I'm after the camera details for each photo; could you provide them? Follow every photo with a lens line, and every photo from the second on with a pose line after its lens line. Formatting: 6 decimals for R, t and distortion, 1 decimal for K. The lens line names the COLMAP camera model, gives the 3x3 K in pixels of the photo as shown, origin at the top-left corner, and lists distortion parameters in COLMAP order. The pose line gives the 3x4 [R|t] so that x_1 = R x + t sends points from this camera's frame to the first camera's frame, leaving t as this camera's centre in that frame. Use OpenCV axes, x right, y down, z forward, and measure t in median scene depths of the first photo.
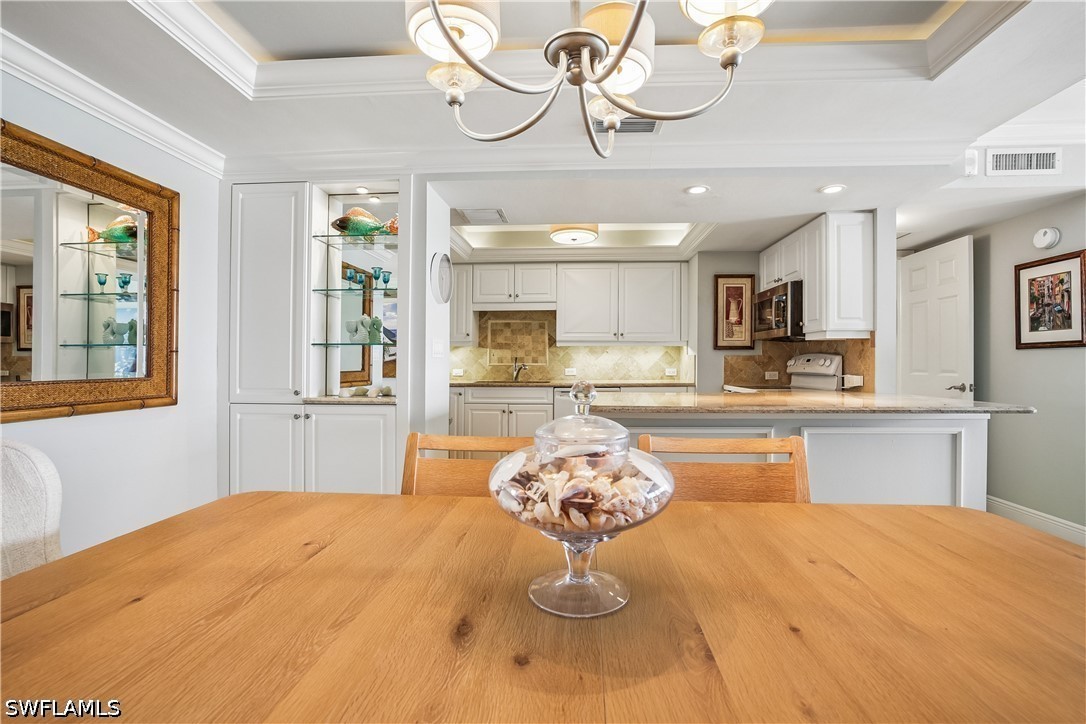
lens RADIAL K [[472.2, 0, 562.9], [0, 472.2, 362.6], [0, 0, 1]] dist [-0.032290, 0.004634]
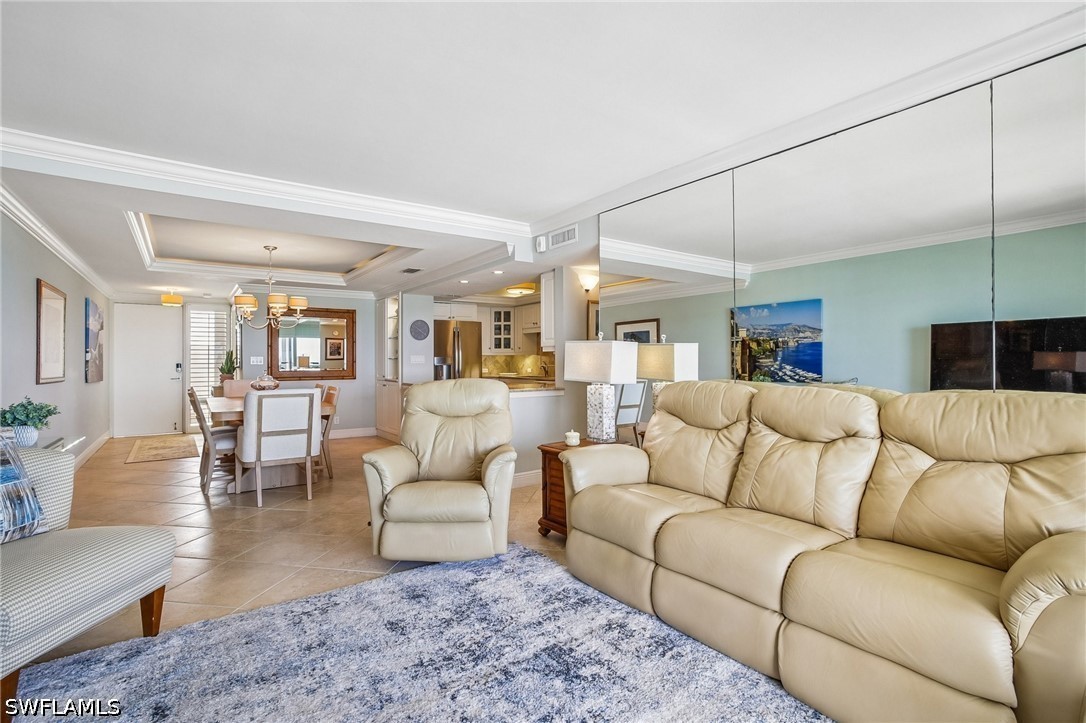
lens RADIAL K [[499.7, 0, 547.5], [0, 499.7, 358.0], [0, 0, 1]] dist [-0.024523, 0.000529]
pose [[0.634272, -0.006769, -0.773080, 1.413071], [0.002669, 0.999975, -0.006565, -0.013370], [0.773105, 0.002101, 0.634274, -0.062065]]
